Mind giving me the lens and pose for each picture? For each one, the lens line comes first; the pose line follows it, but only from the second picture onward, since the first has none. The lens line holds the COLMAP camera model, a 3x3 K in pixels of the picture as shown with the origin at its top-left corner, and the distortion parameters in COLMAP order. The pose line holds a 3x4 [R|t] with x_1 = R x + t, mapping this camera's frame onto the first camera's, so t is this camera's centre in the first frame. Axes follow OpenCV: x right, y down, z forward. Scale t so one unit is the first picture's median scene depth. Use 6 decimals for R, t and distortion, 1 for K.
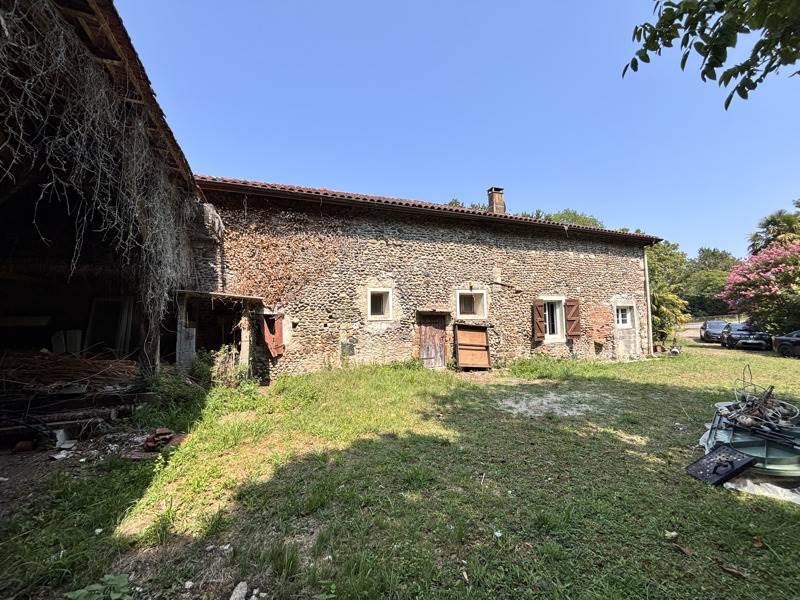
lens RADIAL K [[323.0, 0, 398.2], [0, 323.0, 305.3], [0, 0, 1]] dist [0.000513, 0.000038]
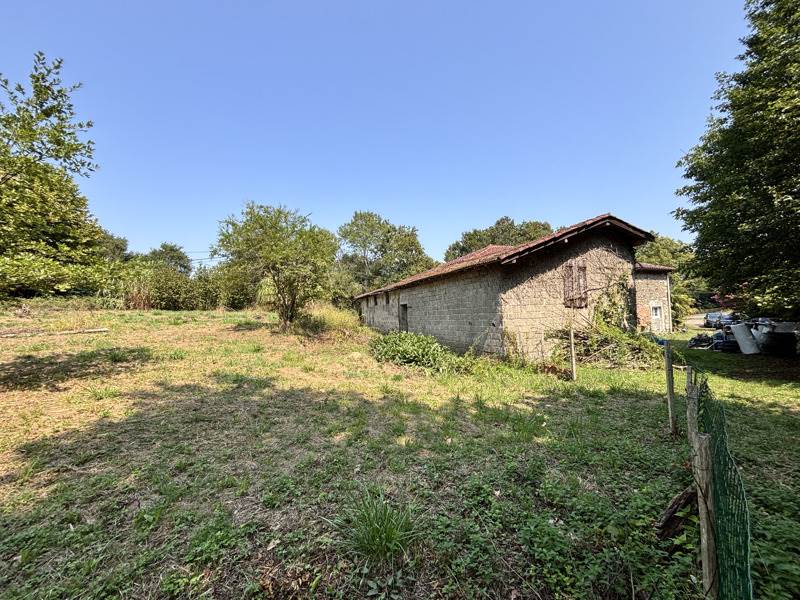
lens RADIAL K [[323.0, 0, 401.6], [0, 323.0, 298.8], [0, 0, 1]] dist [0.000513, 0.000038]
pose [[0.999767, -0.011276, -0.018399, -0.622817], [0.011302, 0.999935, 0.001341, -0.051605], [0.018383, -0.001548, 0.999830, -0.753663]]
